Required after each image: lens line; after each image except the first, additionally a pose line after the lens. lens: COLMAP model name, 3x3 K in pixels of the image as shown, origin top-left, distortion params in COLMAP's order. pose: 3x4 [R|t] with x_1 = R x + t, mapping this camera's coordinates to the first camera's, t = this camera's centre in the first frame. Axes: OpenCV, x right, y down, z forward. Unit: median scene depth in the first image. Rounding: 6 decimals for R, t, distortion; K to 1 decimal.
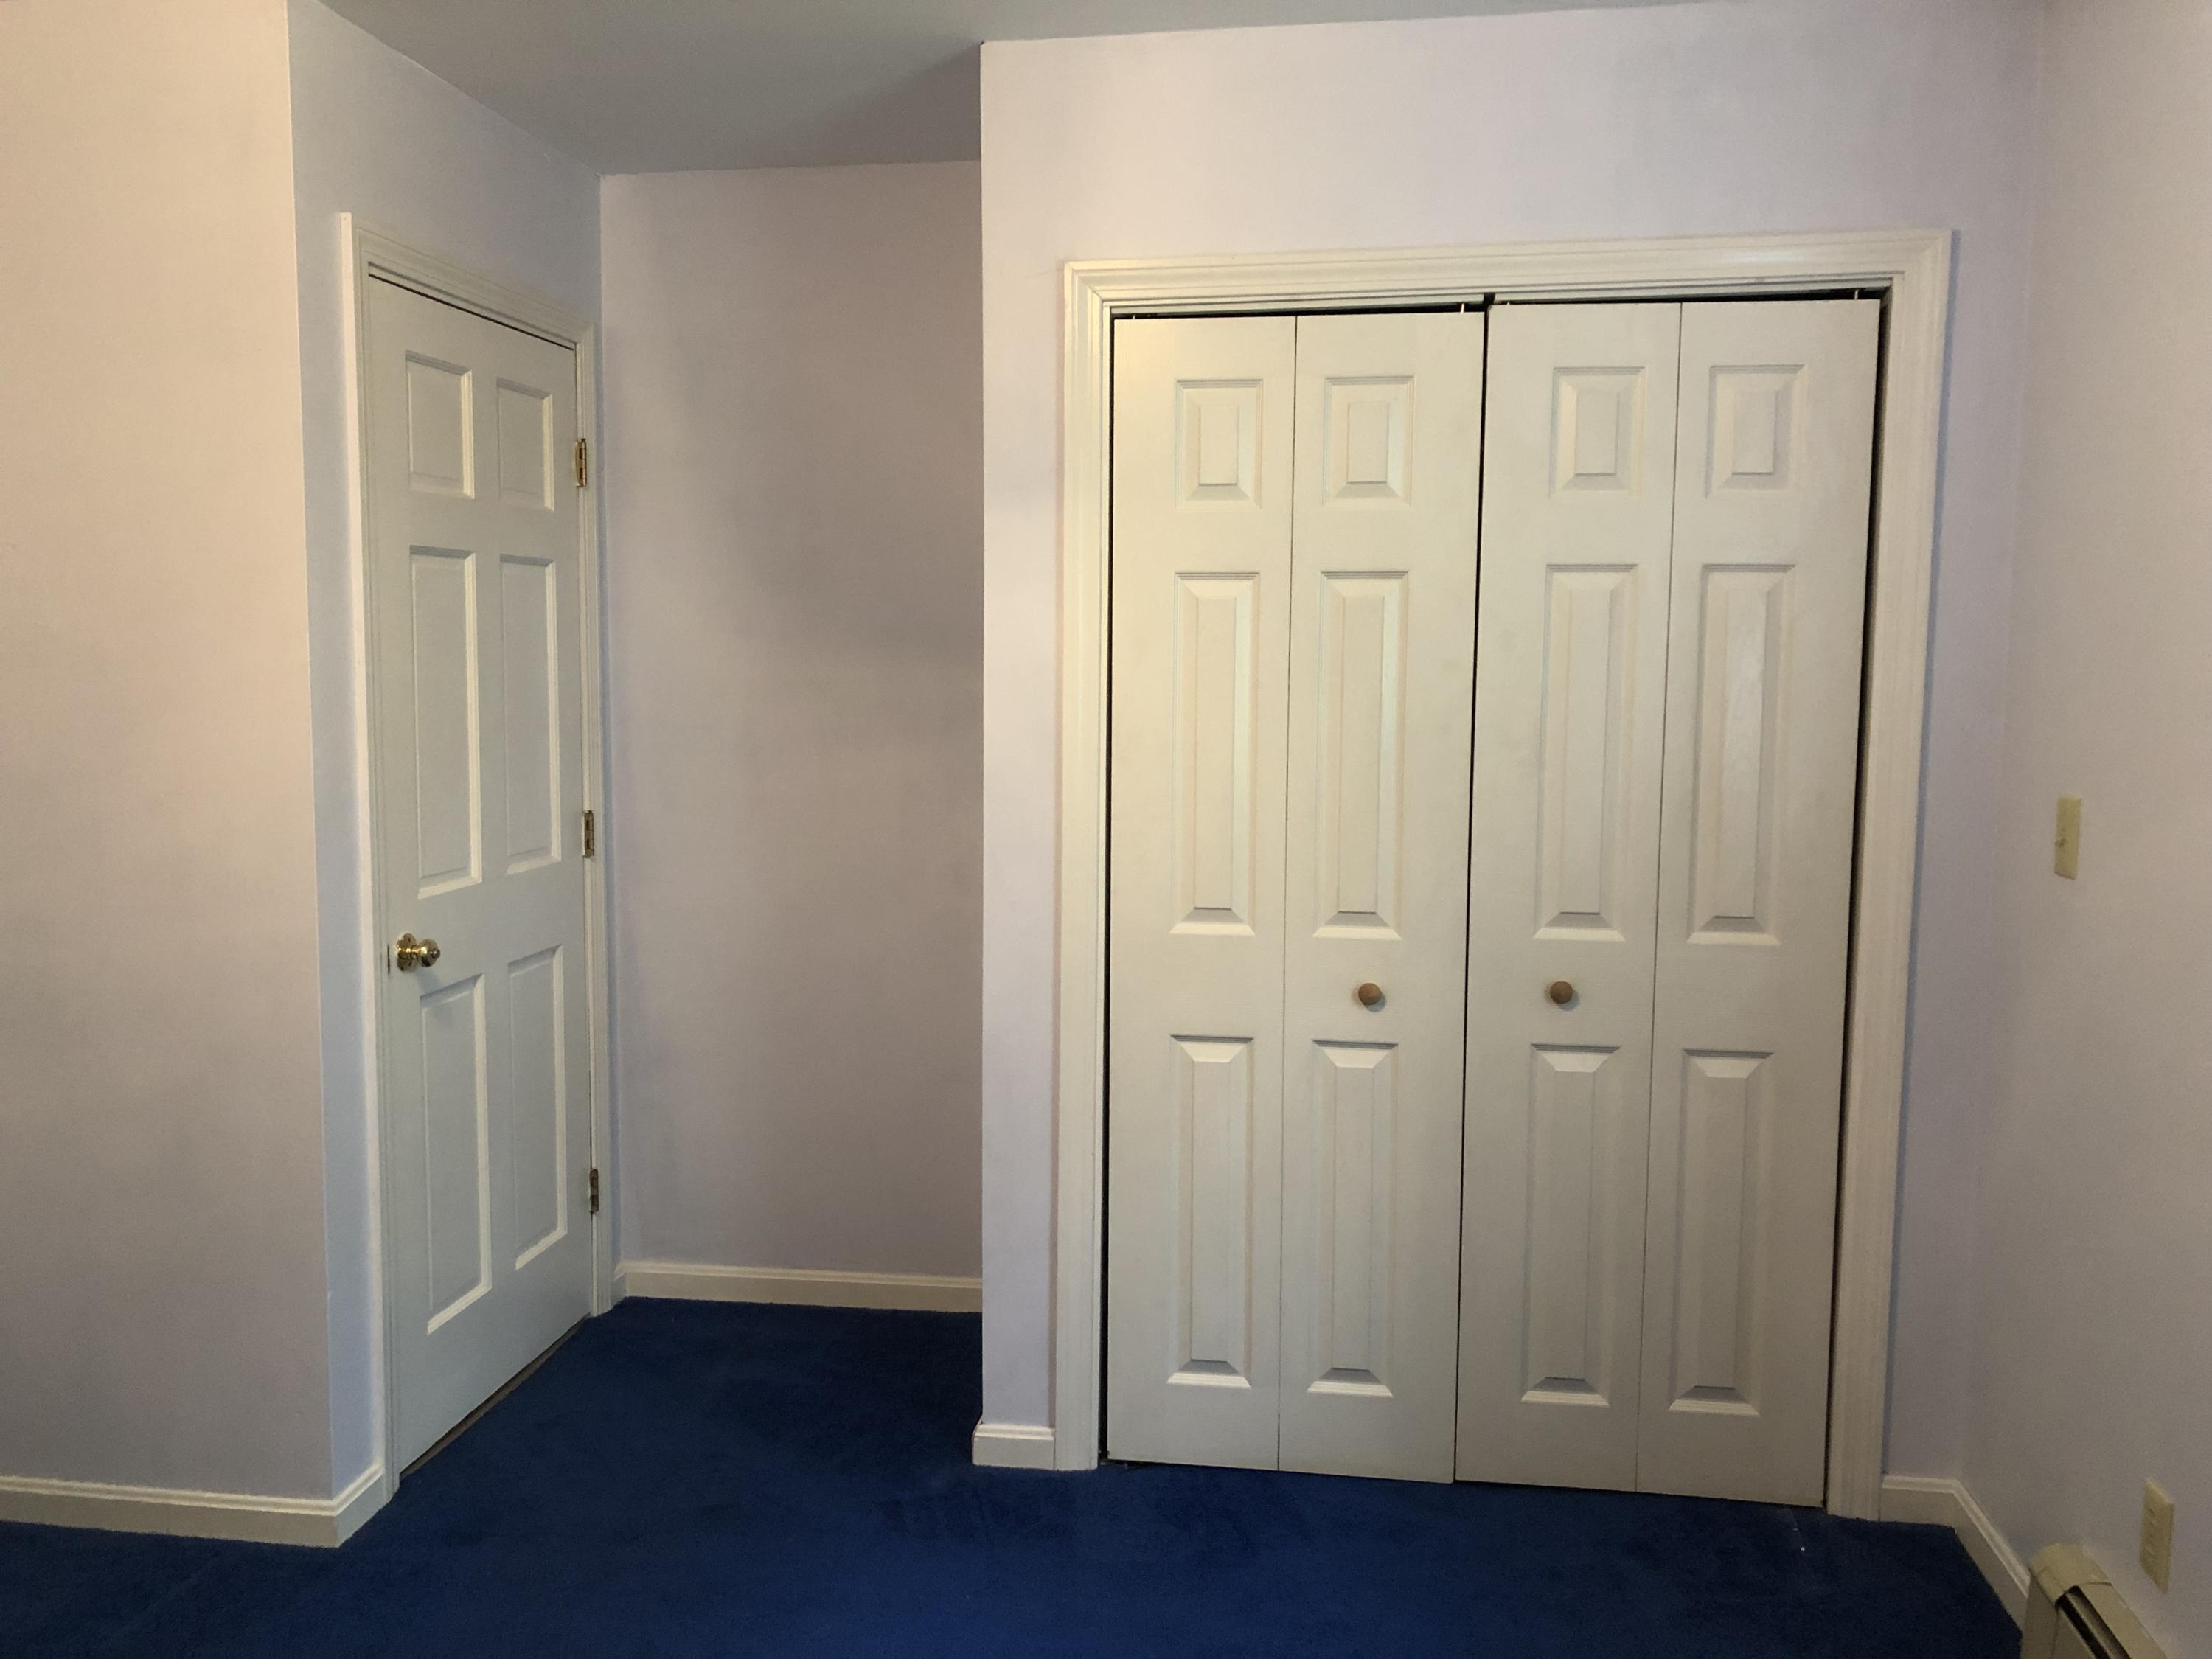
lens RADIAL K [[1826.6, 0, 1102.3], [0, 1826.6, 785.6], [0, 0, 1]] dist [0.011671, -0.006392]
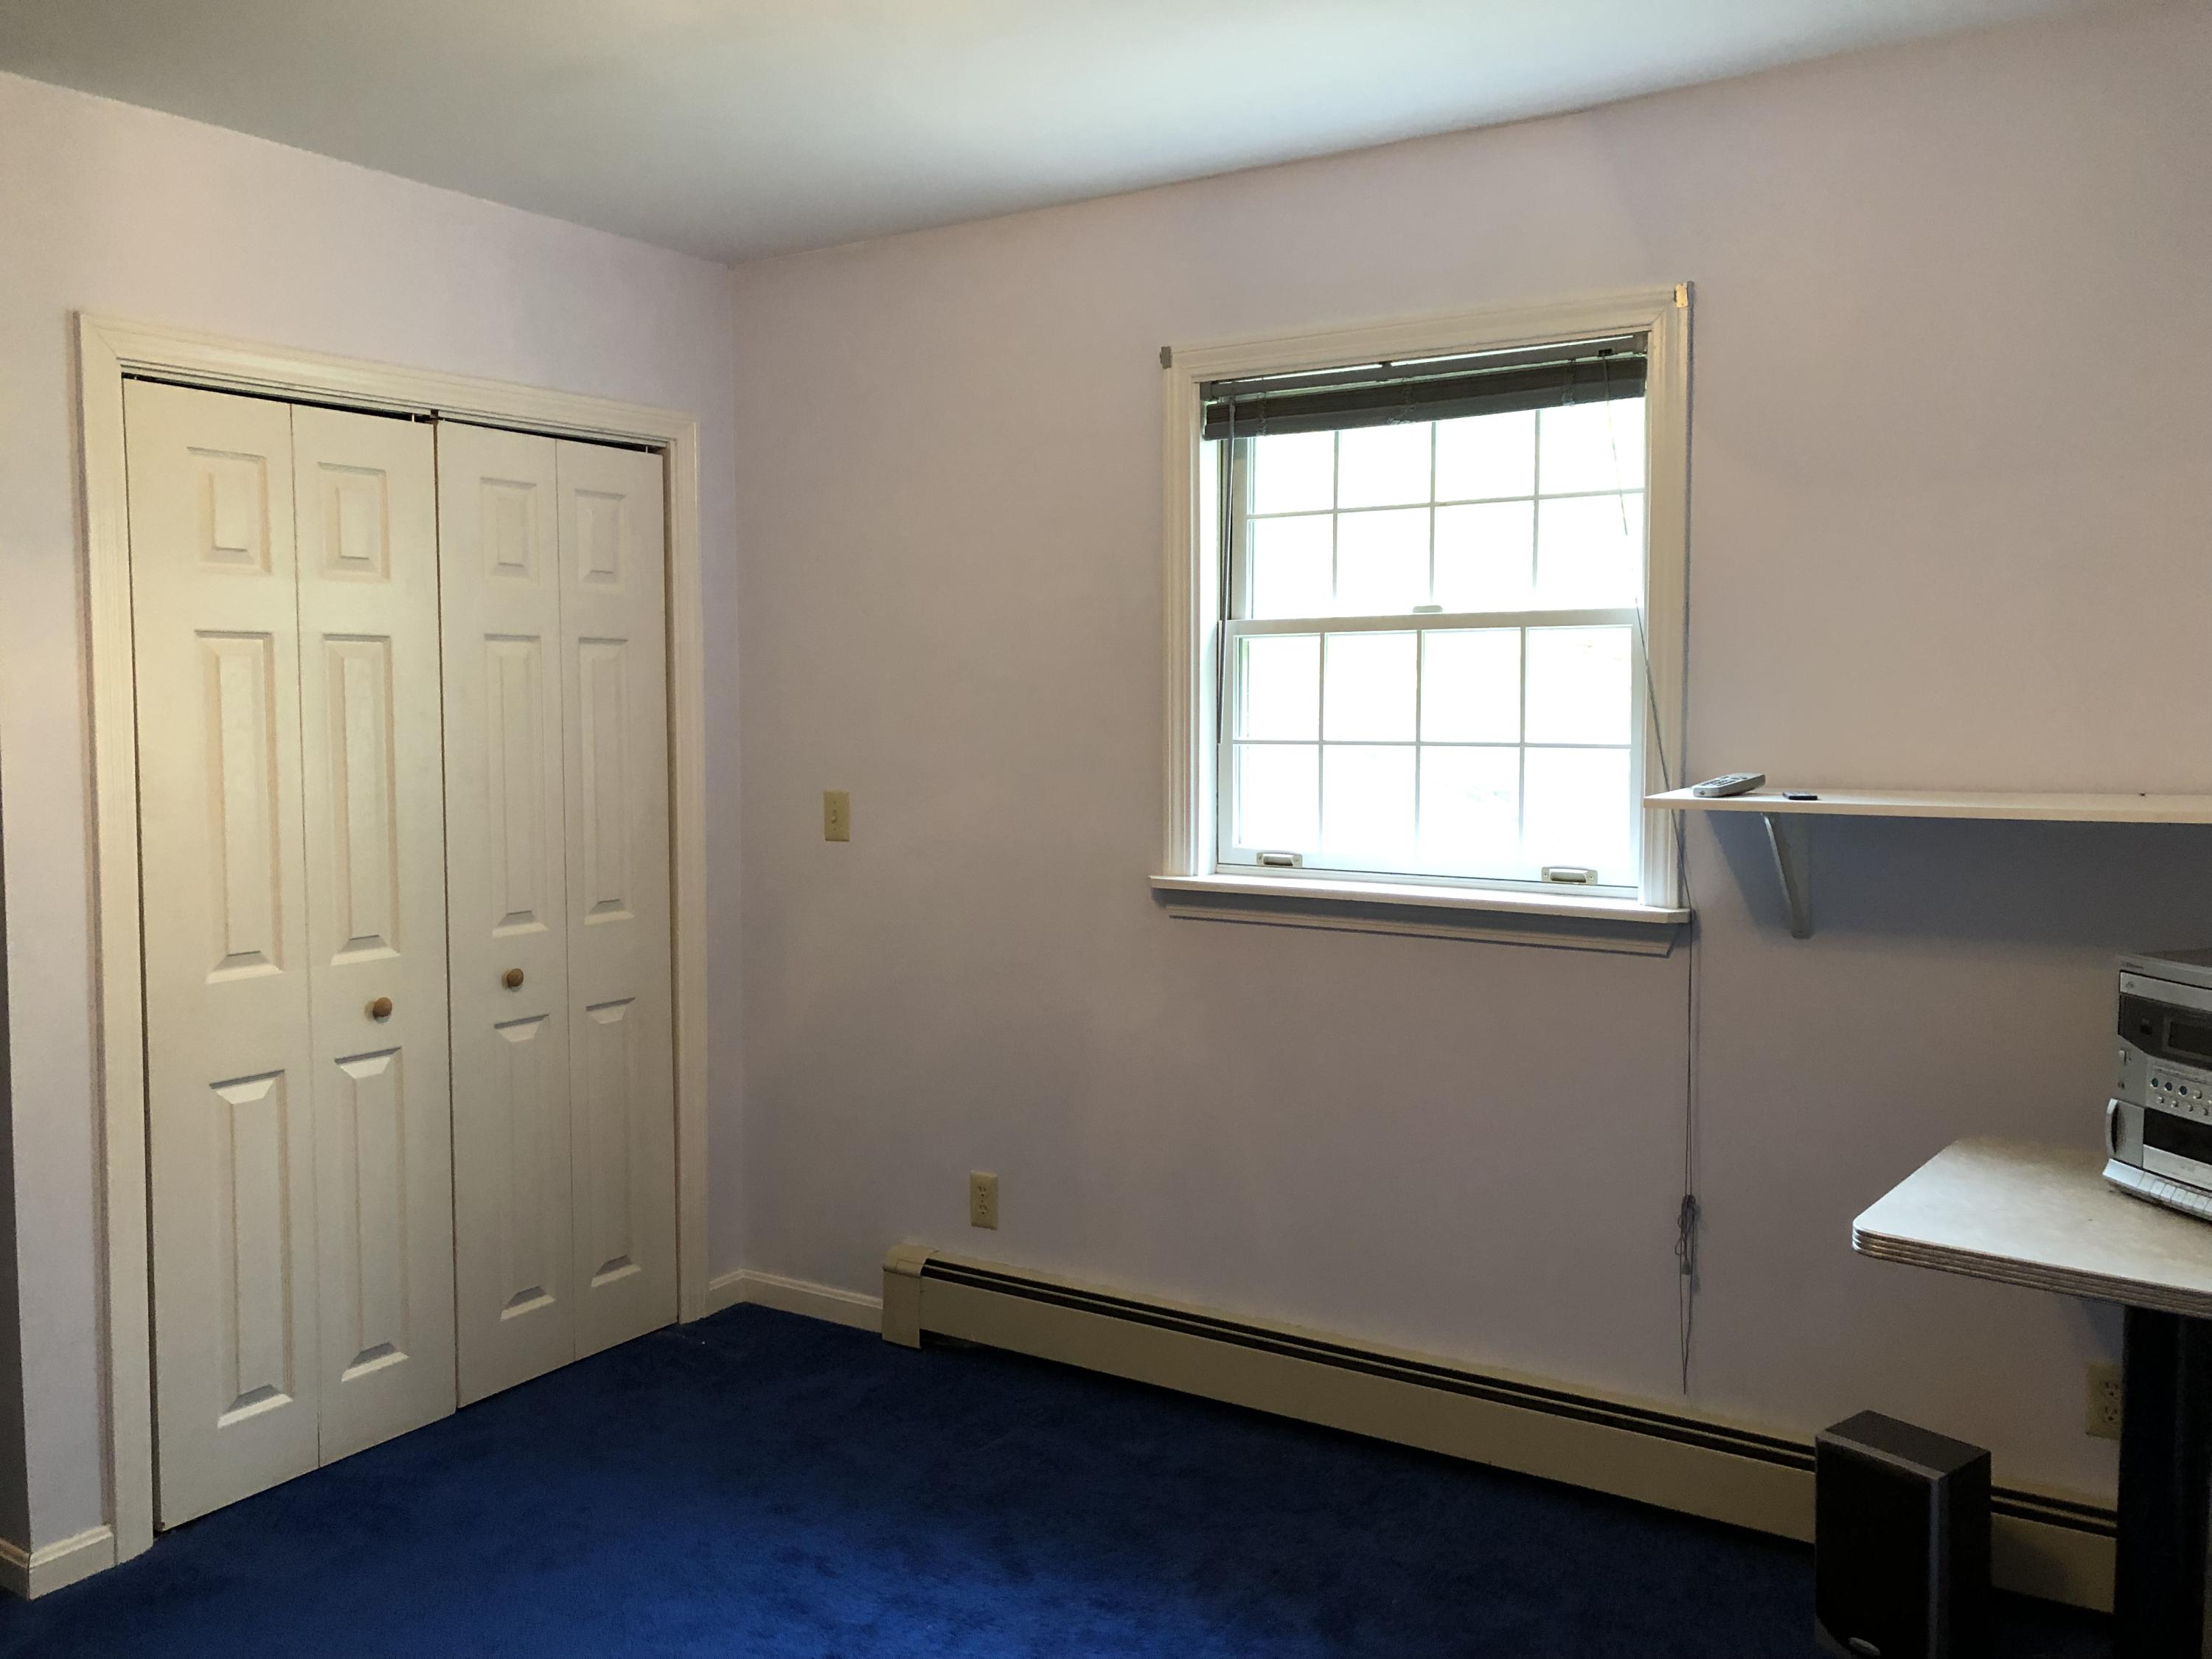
lens RADIAL K [[1814.7, 0, 1103.0], [0, 1814.7, 815.1], [0, 0, 1]] dist [0.026387, -0.000245]
pose [[0.411034, -0.065734, 0.909247, -0.698028], [0.090969, 0.995376, 0.030838, 0.000828], [-0.907070, 0.070038, 0.415113, 0.113080]]
